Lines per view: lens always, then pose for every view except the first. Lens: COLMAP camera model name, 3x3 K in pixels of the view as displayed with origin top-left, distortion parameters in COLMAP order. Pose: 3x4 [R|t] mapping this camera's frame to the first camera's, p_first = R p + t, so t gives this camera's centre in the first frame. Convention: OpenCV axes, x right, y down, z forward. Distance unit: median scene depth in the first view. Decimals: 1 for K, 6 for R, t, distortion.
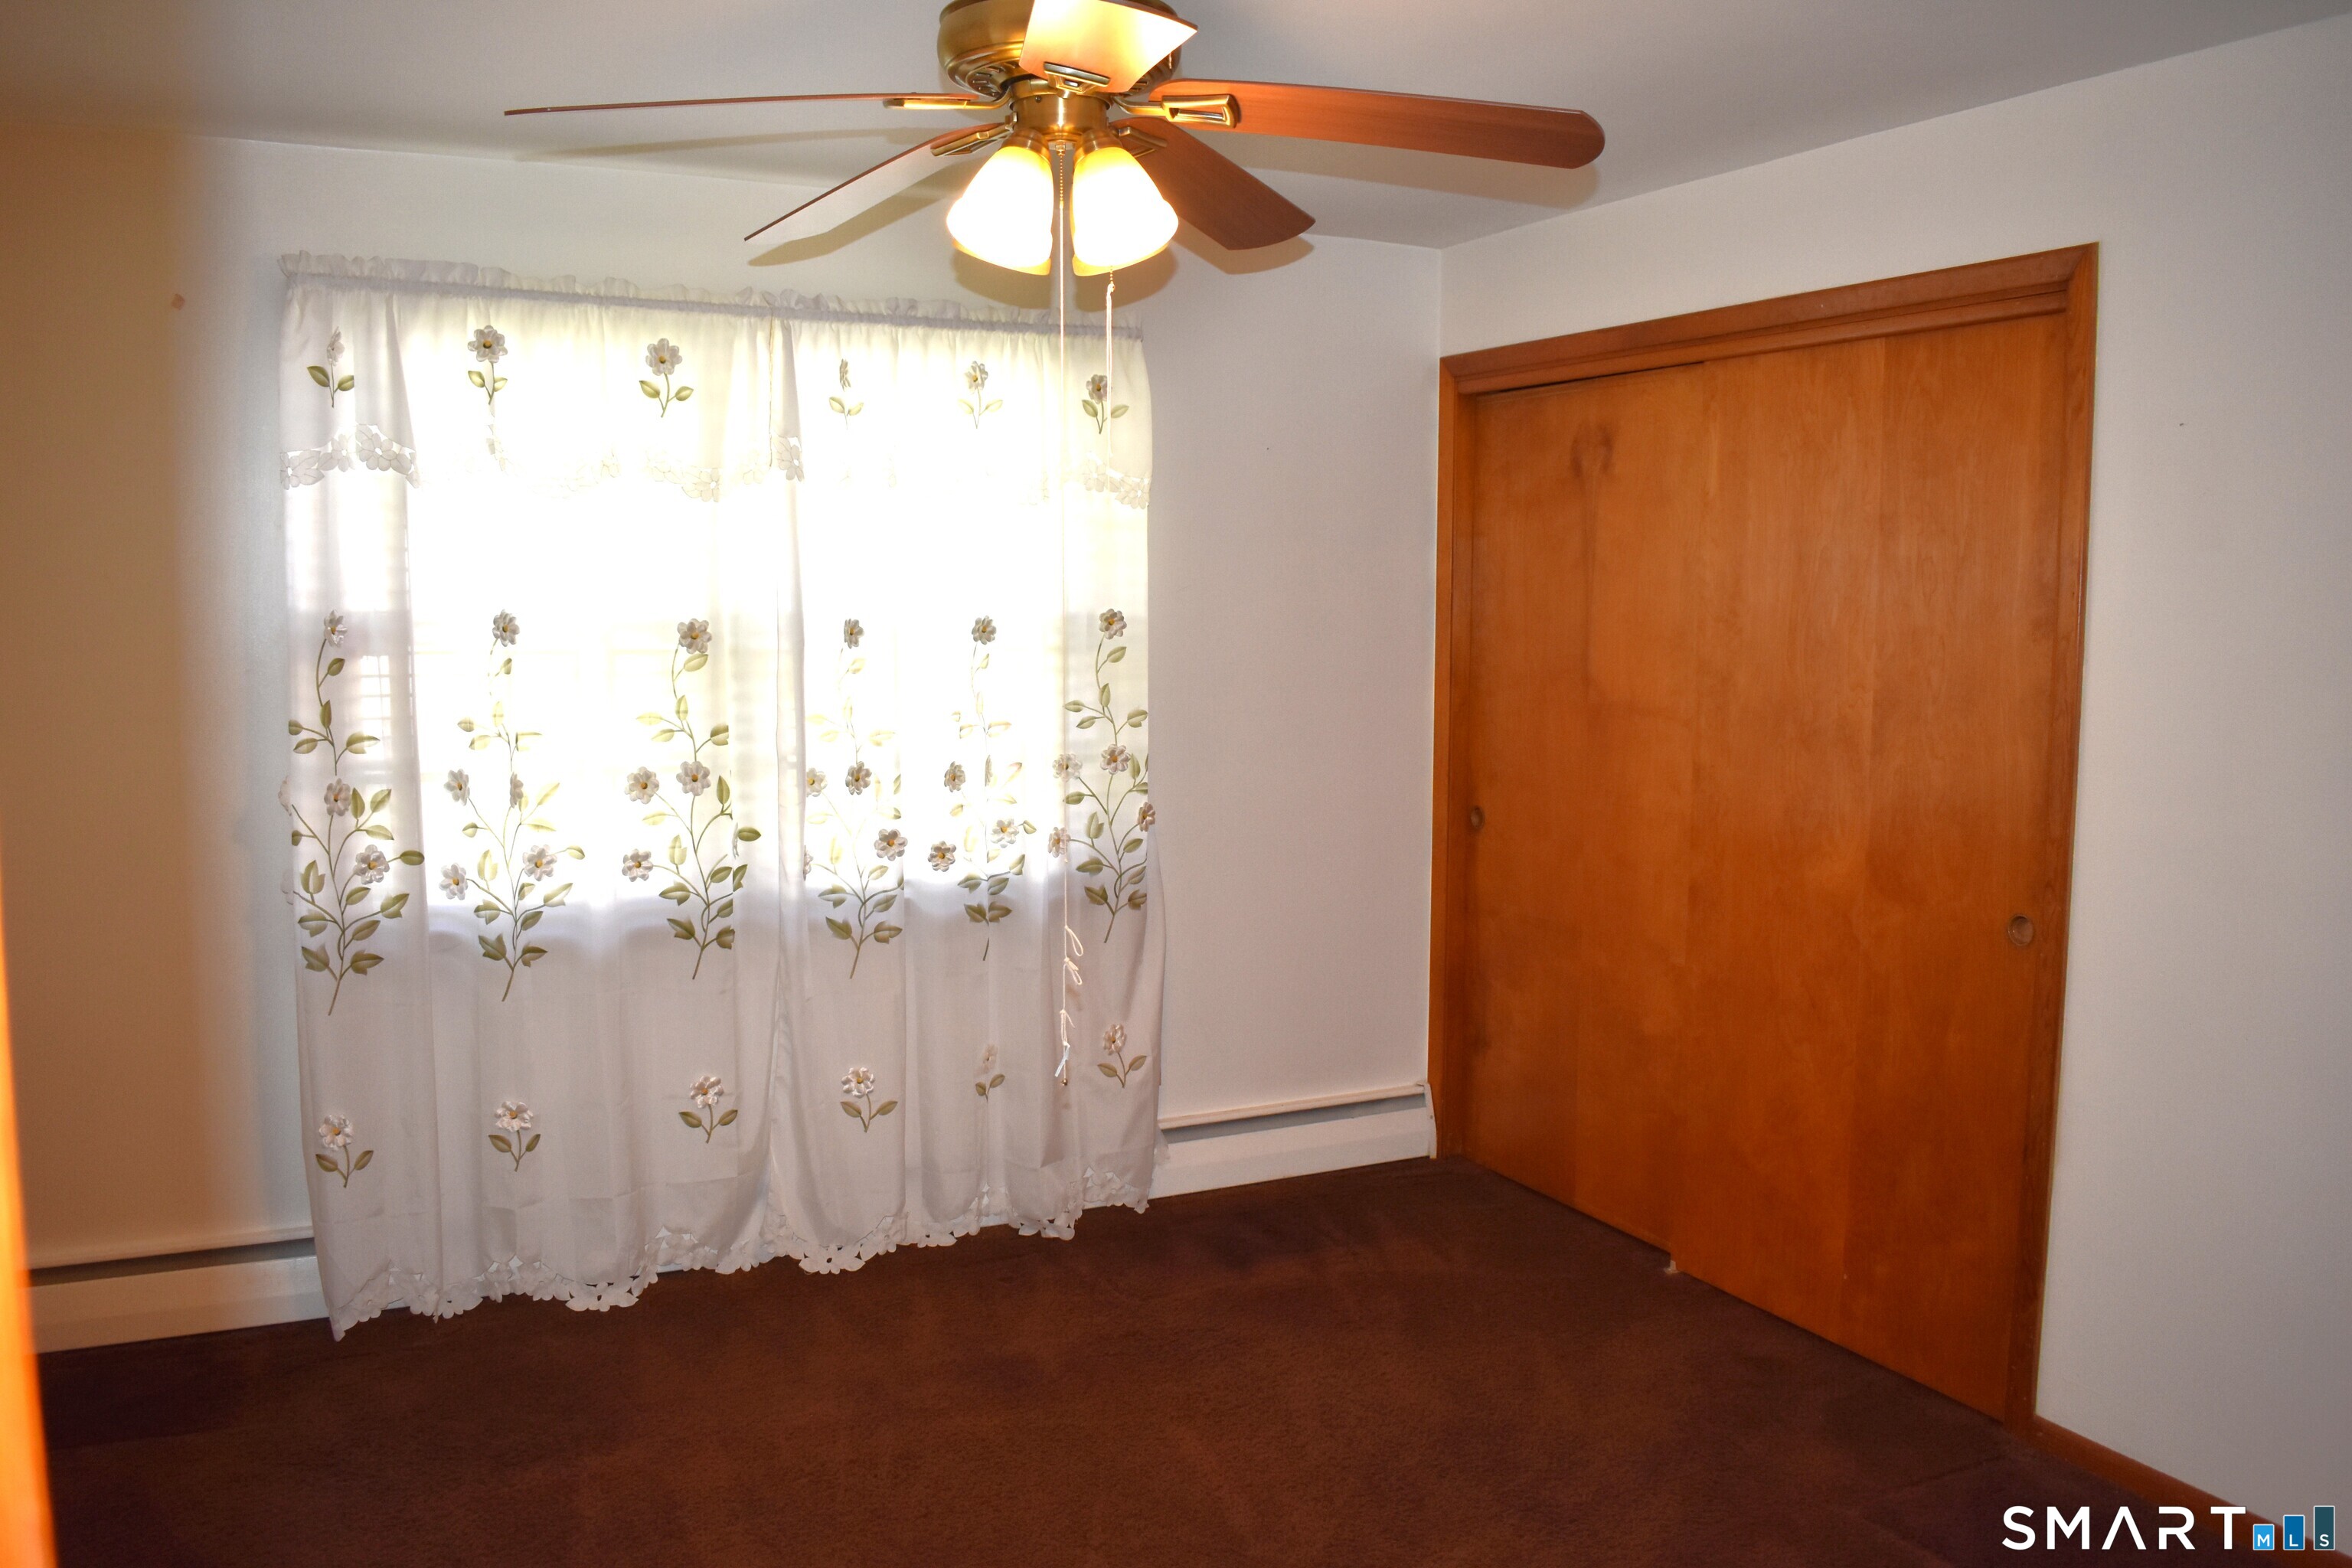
lens RADIAL K [[1853.6, 0, 1166.5], [0, 1853.6, 783.7], [0, 0, 1]] dist [-0.092893, 0.010488]
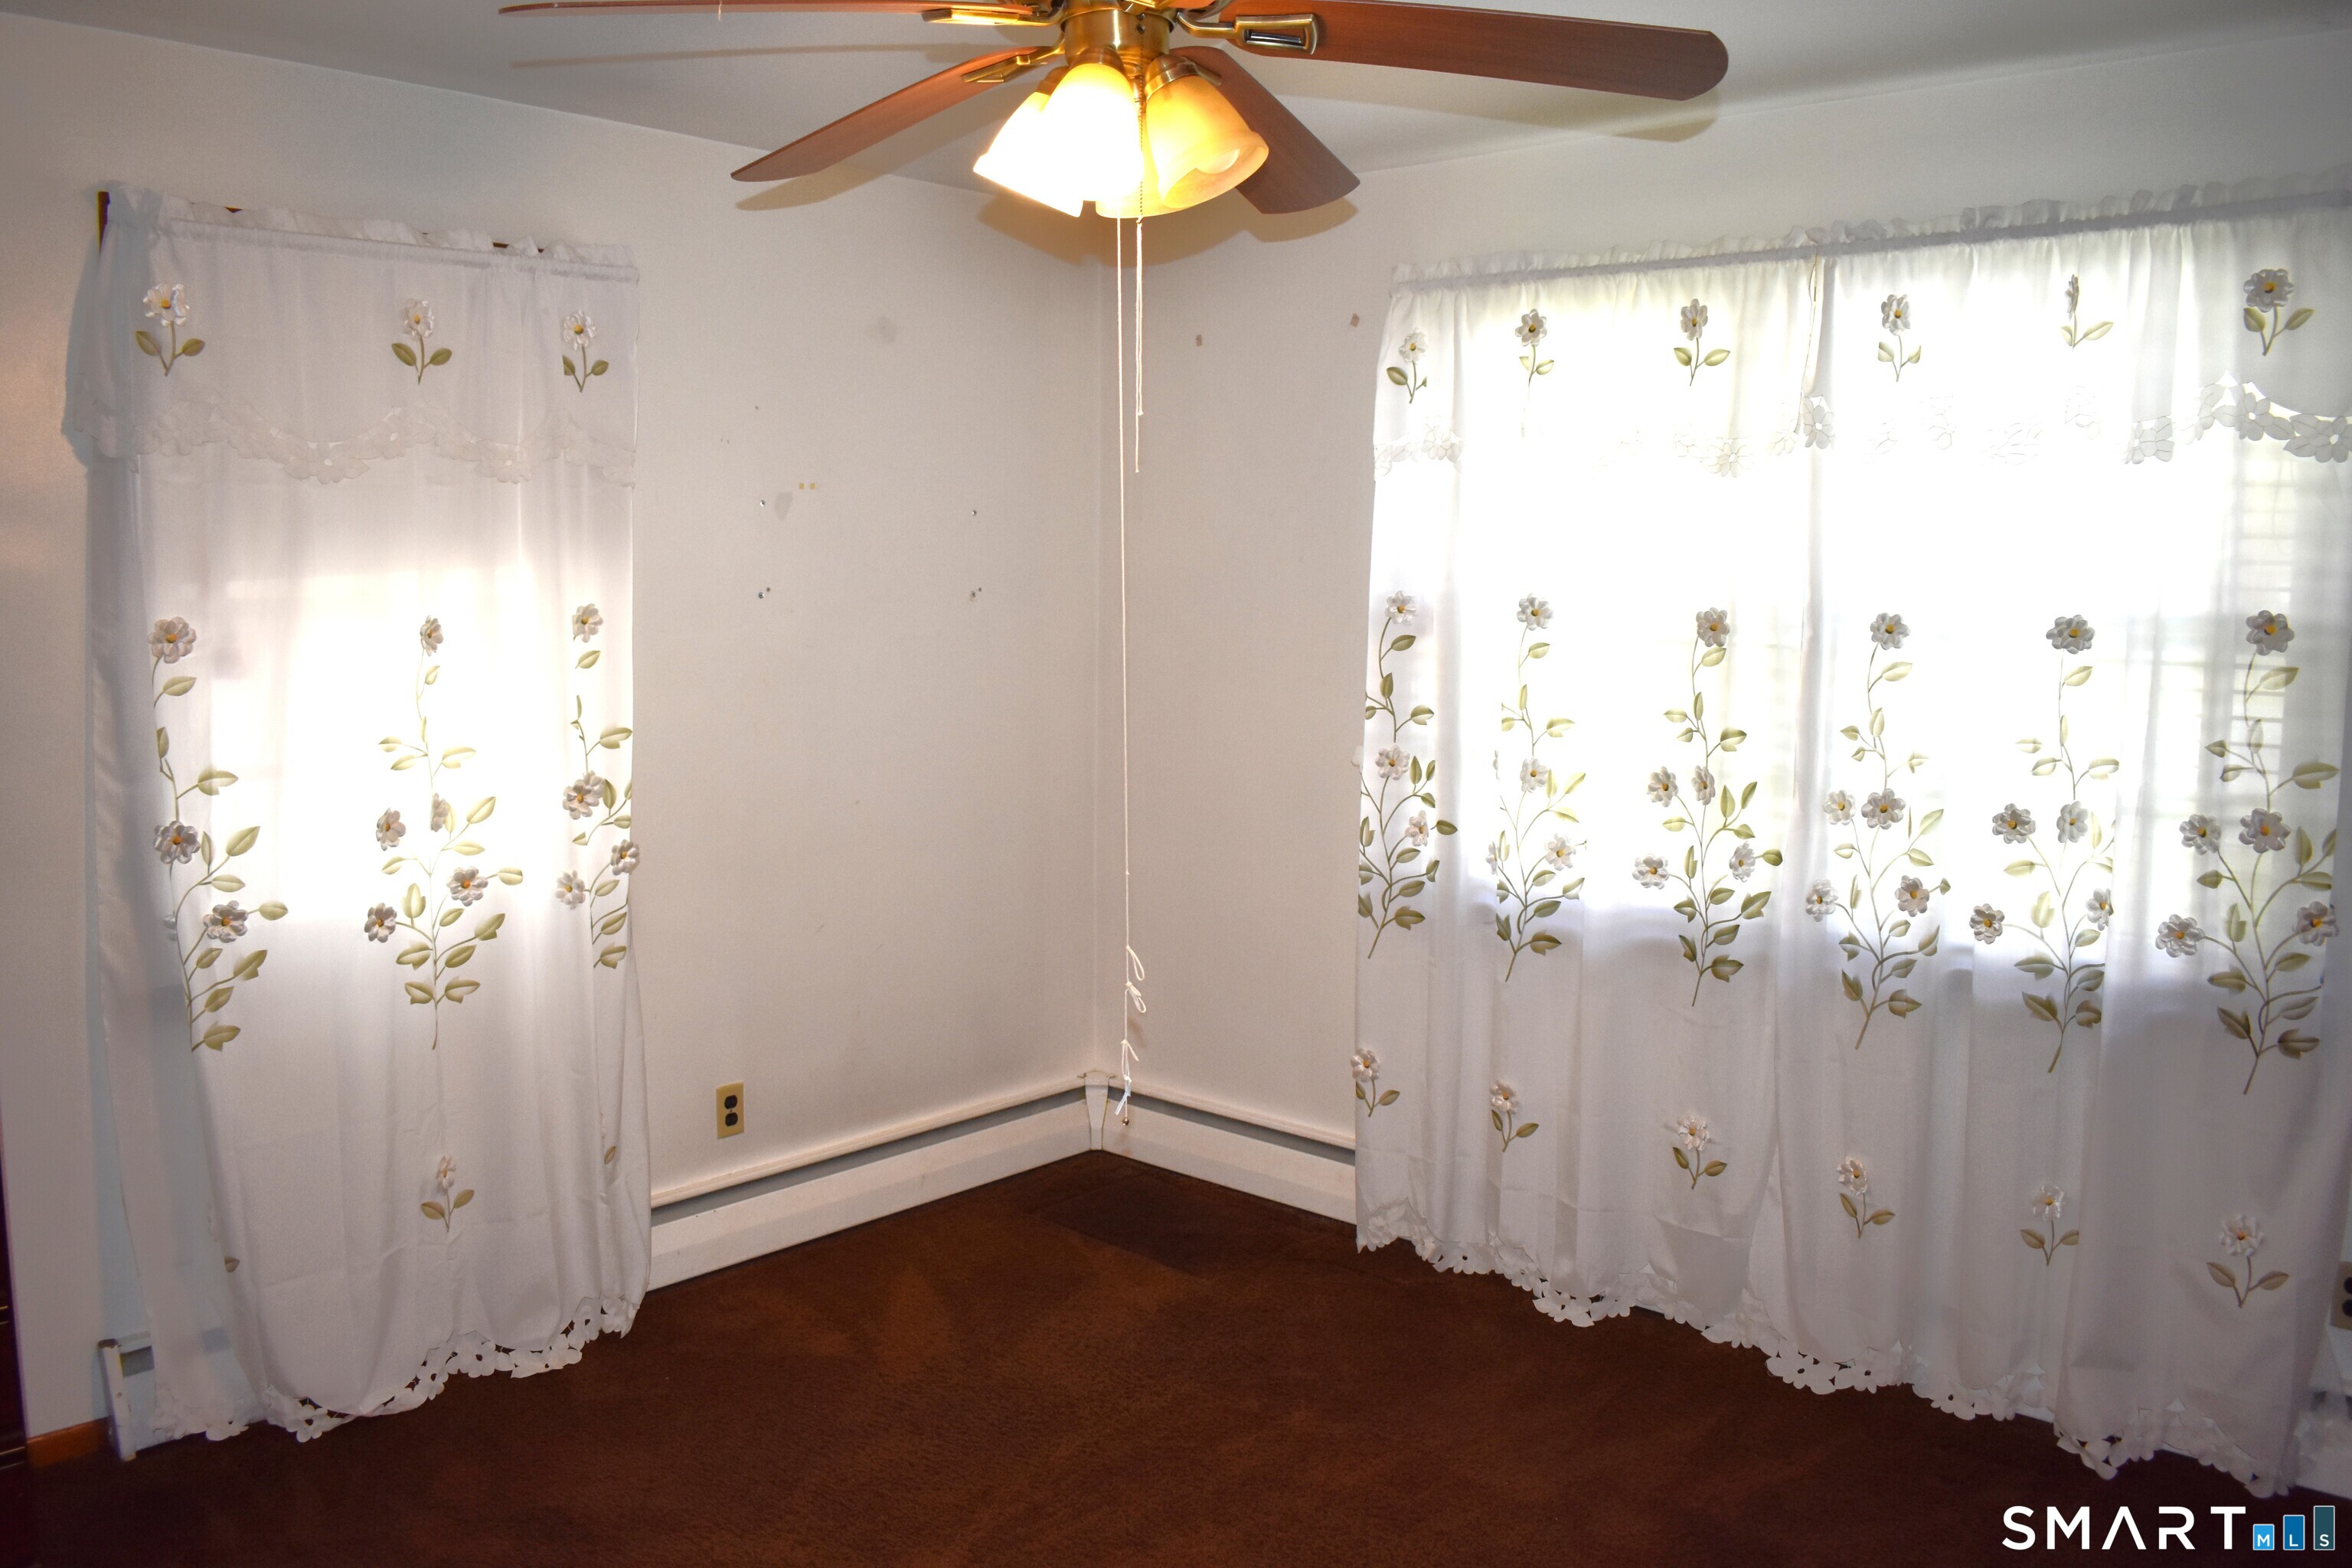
lens RADIAL K [[1853.6, 0, 1168.9], [0, 1853.6, 788.0], [0, 0, 1]] dist [-0.092893, 0.010488]
pose [[0.375585, 0.104109, -0.920922, 0.476377], [-0.100264, 0.992403, 0.071299, -0.039656], [0.921349, 0.065556, 0.383170, 0.416377]]
